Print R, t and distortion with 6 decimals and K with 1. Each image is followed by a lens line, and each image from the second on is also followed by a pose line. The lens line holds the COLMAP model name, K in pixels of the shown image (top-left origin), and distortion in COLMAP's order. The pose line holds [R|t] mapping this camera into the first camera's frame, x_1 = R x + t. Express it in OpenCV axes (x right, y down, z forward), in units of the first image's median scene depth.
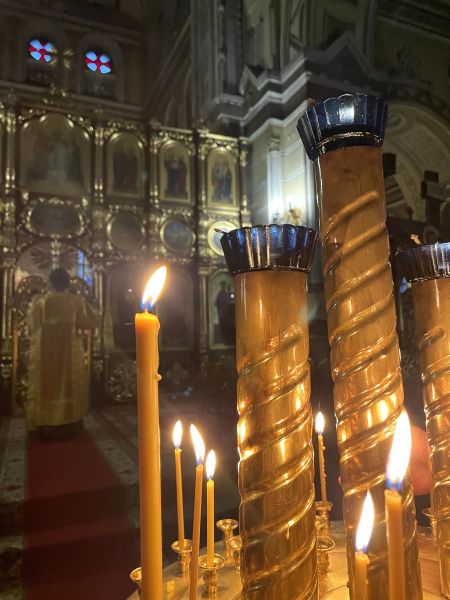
lens RADIAL K [[448.9, 0, 232.1], [0, 448.9, 292.8], [0, 0, 1]] dist [0.082725, -0.099518]
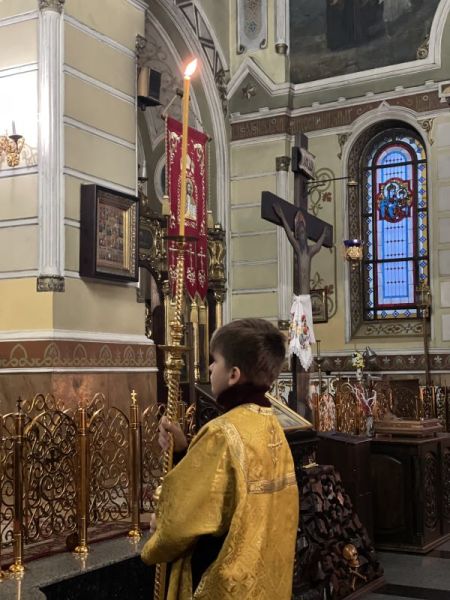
lens RADIAL K [[883.9, 0, 230.5], [0, 883.9, 299.5], [0, 0, 1]] dist [0.148211, 0.000000]
pose [[0.796963, 0.065985, 0.600413, -0.269962], [-0.072625, 0.997272, -0.013201, 0.006393], [-0.599646, -0.033084, 0.799581, -0.025700]]
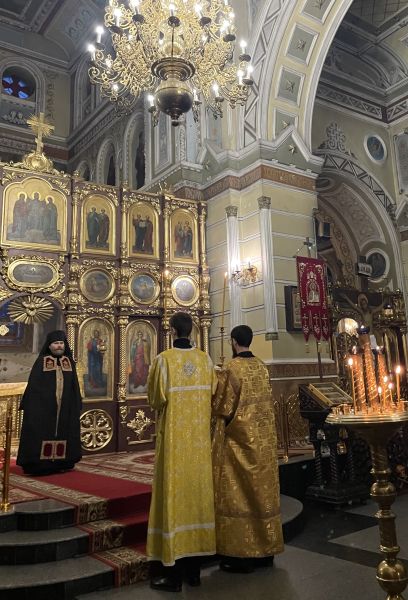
lens RADIAL K [[551.5, 0, 277.3], [0, 551.5, 250.7], [0, 0, 1]] dist [0.052562, 0.000000]
pose [[0.963500, 0.029811, 0.266045, -0.166667], [0.009551, 0.989320, -0.145446, -0.020276], [-0.267540, 0.142679, 0.952925, -0.355867]]
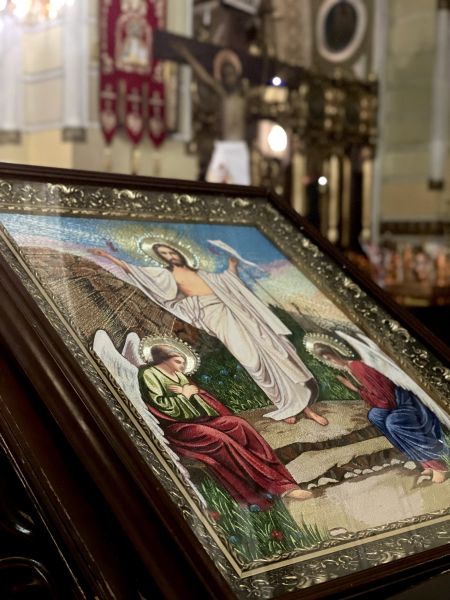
lens RADIAL K [[883.9, 0, 229.7], [0, 883.9, 298.2], [0, 0, 1]] dist [0.148211, 0.000000]
pose [[0.957597, 0.030001, 0.286545, 0.046773], [-0.078875, 0.983866, 0.160581, -0.003579], [-0.277105, -0.176373, 0.944513, -0.172388]]
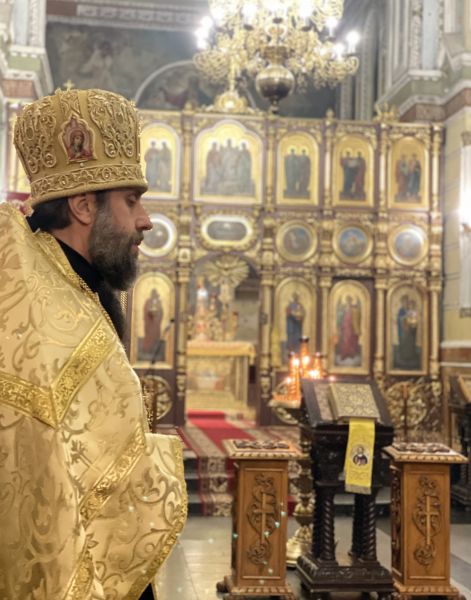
lens RADIAL K [[987.3, 0, 246.0], [0, 987.3, 279.7], [0, 0, 1]] dist [0.138029, 0.000000]
pose [[0.956686, 0.023500, -0.290170, 0.240810], [-0.015367, 0.999423, 0.030275, -0.110309], [0.290714, -0.024505, 0.956496, -0.913601]]
